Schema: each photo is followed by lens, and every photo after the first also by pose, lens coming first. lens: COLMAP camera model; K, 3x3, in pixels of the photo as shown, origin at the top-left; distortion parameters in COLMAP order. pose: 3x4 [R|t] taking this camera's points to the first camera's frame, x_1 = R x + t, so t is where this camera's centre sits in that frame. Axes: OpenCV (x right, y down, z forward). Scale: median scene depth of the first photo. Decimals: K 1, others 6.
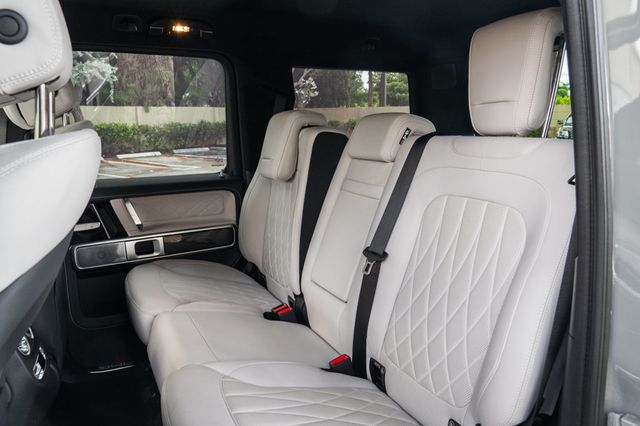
lens RADIAL K [[451.8, 0, 332.9], [0, 451.8, 215.4], [0, 0, 1]] dist [-0.020256, 0.007428]
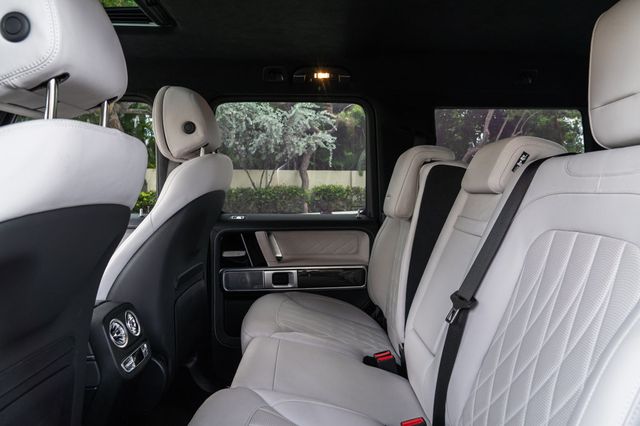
lens RADIAL K [[435.9, 0, 331.6], [0, 435.9, 226.0], [0, 0, 1]] dist [-0.019378, 0.004093]
pose [[0.898197, 0.046091, -0.437170, 0.168899], [-0.095212, 0.991279, -0.091108, 0.036913], [0.429158, 0.123456, 0.894753, 0.136368]]
